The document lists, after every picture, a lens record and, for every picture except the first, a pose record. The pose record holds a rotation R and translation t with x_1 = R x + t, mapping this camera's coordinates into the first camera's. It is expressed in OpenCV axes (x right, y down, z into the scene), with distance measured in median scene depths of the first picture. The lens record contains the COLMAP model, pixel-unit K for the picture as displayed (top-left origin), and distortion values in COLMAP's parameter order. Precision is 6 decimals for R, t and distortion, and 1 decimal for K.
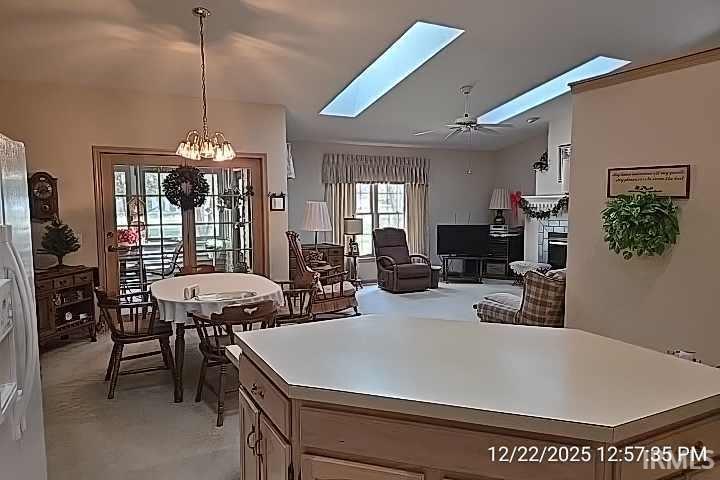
lens RADIAL K [[488.9, 0, 360.7], [0, 488.9, 244.1], [0, 0, 1]] dist [0.055322, -0.020016]
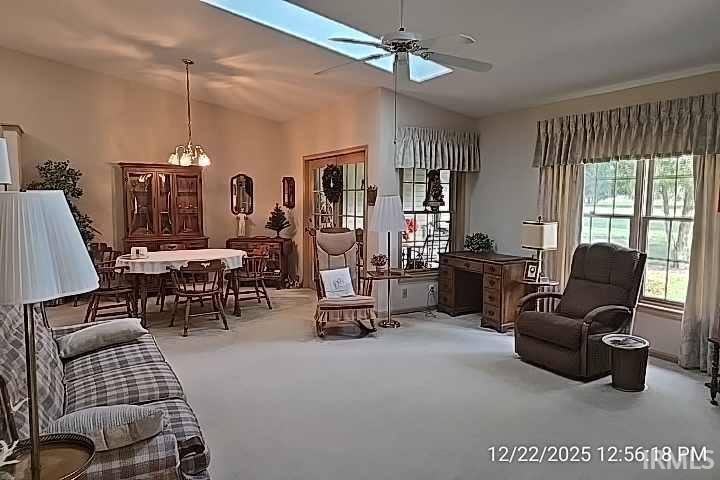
lens RADIAL K [[488.9, 0, 337.5], [0, 488.9, 238.8], [0, 0, 1]] dist [0.055322, -0.020016]
pose [[0.030000, 0.095477, -0.994979, 0.575183], [-0.077819, 0.992629, 0.092905, -0.067349], [0.996516, 0.074642, 0.037209, 0.701318]]
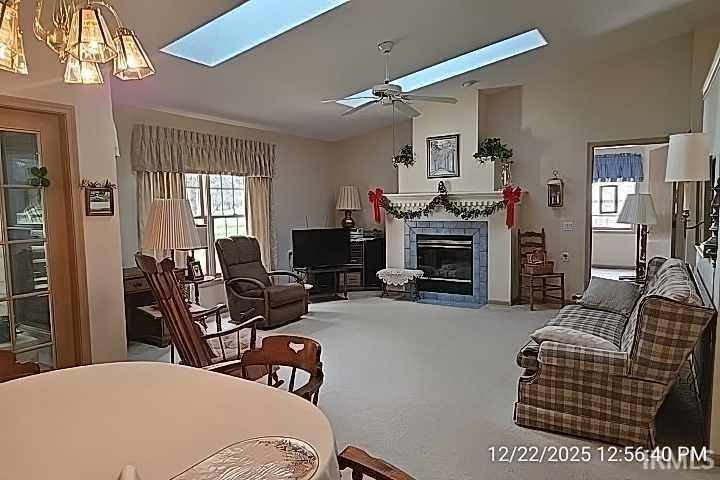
lens RADIAL K [[488.9, 0, 364.6], [0, 488.9, 243.6], [0, 0, 1]] dist [0.055322, -0.020016]
pose [[0.848052, -0.048559, 0.527683, -0.163916], [0.050907, 0.998652, 0.010085, -0.021172], [-0.527462, 0.018310, 0.849382, 0.296398]]
